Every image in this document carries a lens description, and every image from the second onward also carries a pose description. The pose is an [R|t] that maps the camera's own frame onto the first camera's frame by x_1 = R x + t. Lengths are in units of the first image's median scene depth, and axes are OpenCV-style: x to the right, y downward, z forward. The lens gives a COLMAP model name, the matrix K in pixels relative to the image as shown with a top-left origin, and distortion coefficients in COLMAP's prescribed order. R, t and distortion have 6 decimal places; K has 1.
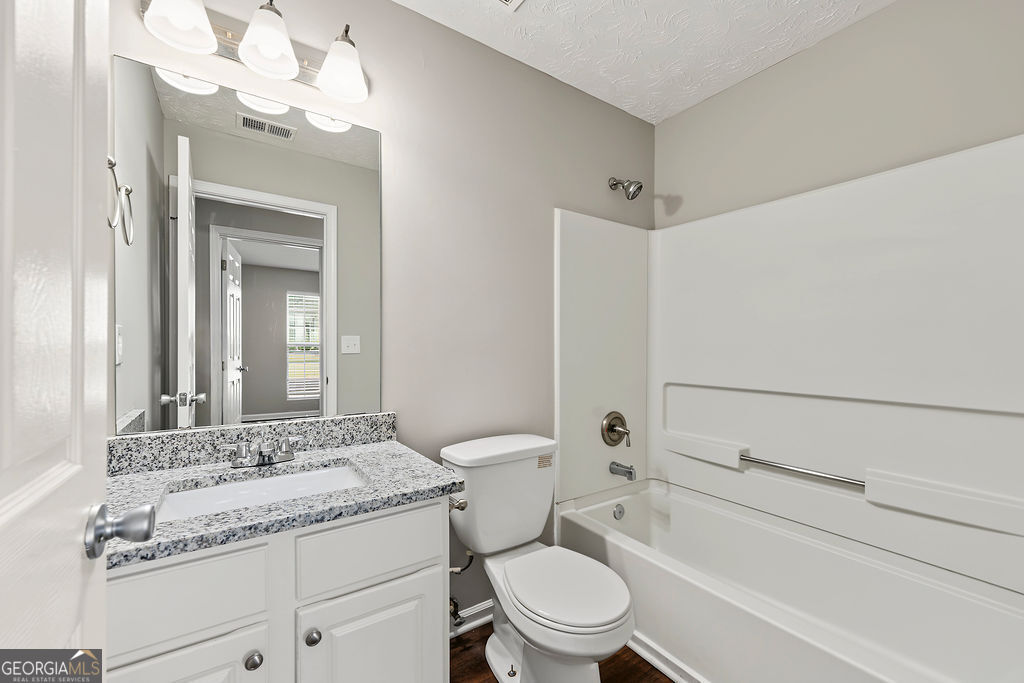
lens RADIAL K [[410.6, 0, 512.3], [0, 410.6, 345.1], [0, 0, 1]] dist [0.002857, -0.001178]
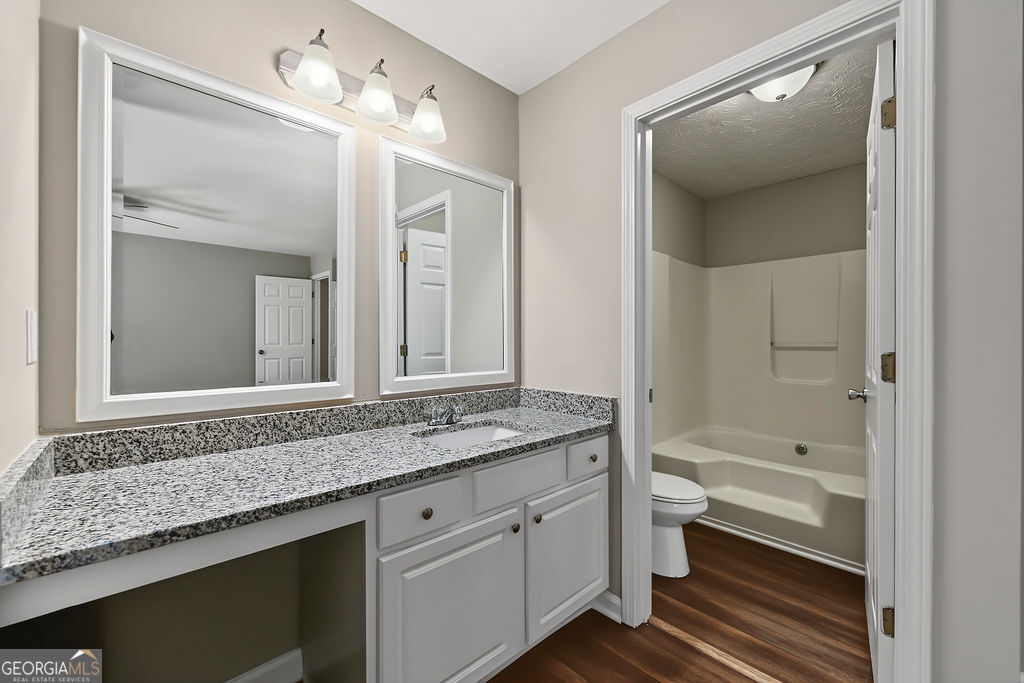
lens RADIAL K [[410.6, 0, 488.4], [0, 410.6, 340.8], [0, 0, 1]] dist [0.002857, -0.001178]
pose [[0.992389, 0.001549, 0.123134, -0.406635], [-0.002157, 0.999986, 0.004805, -0.004219], [-0.123125, -0.005034, 0.992378, -0.283340]]
